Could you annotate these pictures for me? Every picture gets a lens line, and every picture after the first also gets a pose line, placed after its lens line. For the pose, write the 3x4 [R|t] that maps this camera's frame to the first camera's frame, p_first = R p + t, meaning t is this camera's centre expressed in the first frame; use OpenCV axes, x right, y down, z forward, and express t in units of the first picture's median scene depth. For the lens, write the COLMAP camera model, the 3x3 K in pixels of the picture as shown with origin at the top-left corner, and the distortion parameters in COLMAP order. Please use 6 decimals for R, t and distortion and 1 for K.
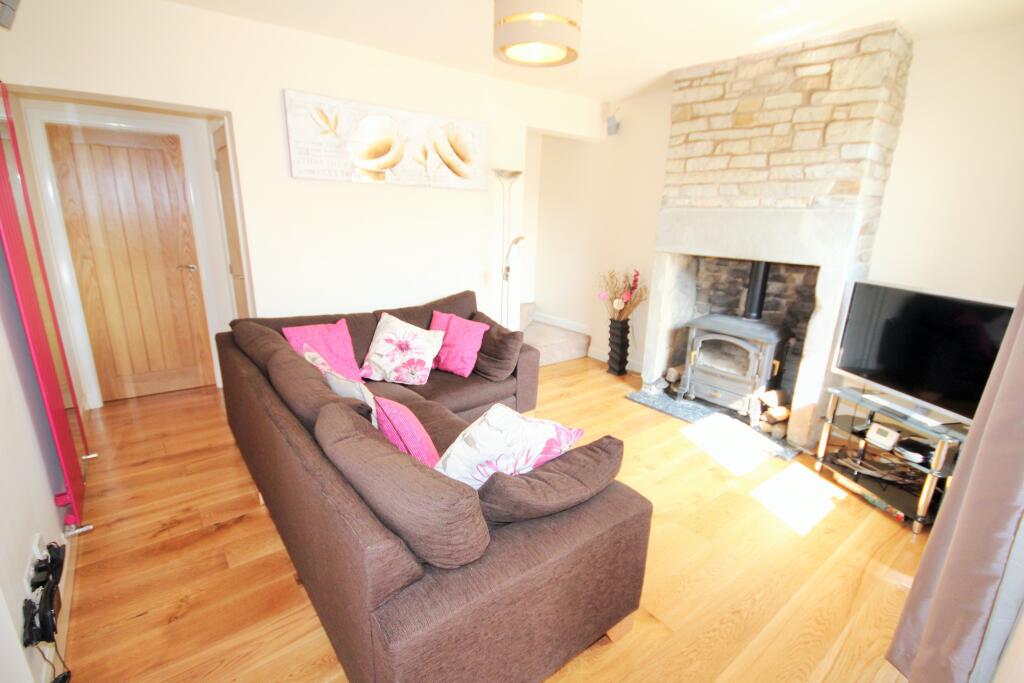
lens RADIAL K [[469.4, 0, 517.8], [0, 469.4, 335.5], [0, 0, 1]] dist [0.001833, -0.008977]
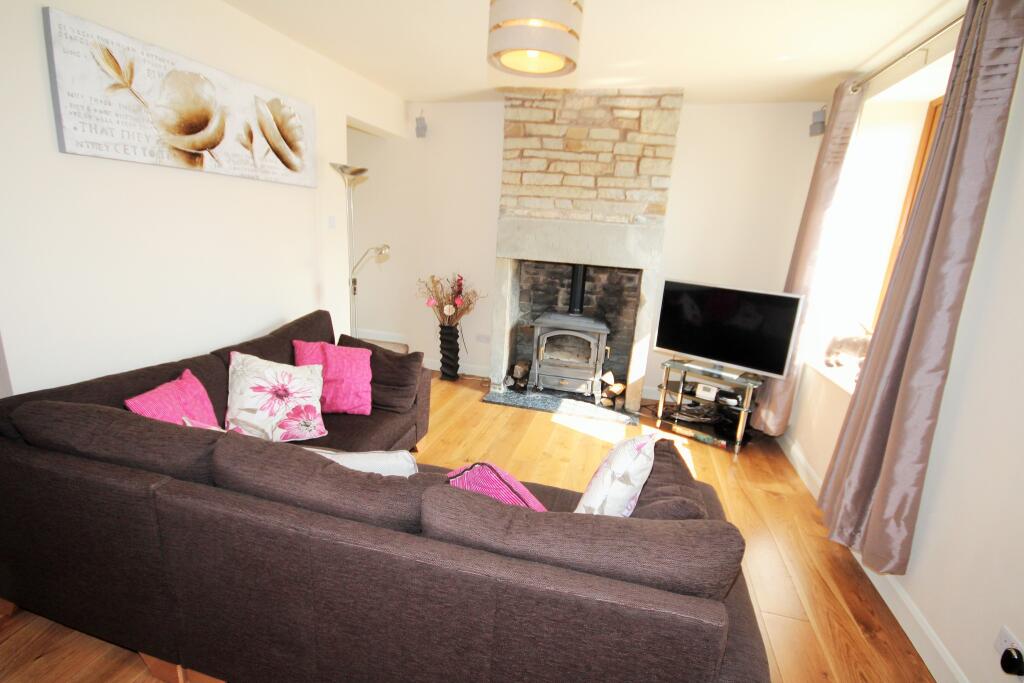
lens RADIAL K [[469.4, 0, 517.8], [0, 469.4, 335.5], [0, 0, 1]] dist [0.001833, -0.008977]
pose [[0.796151, -0.115811, 0.593913, -0.363268], [0.109844, 0.992867, 0.046358, -0.058666], [-0.595045, 0.028330, 0.803193, 0.158480]]
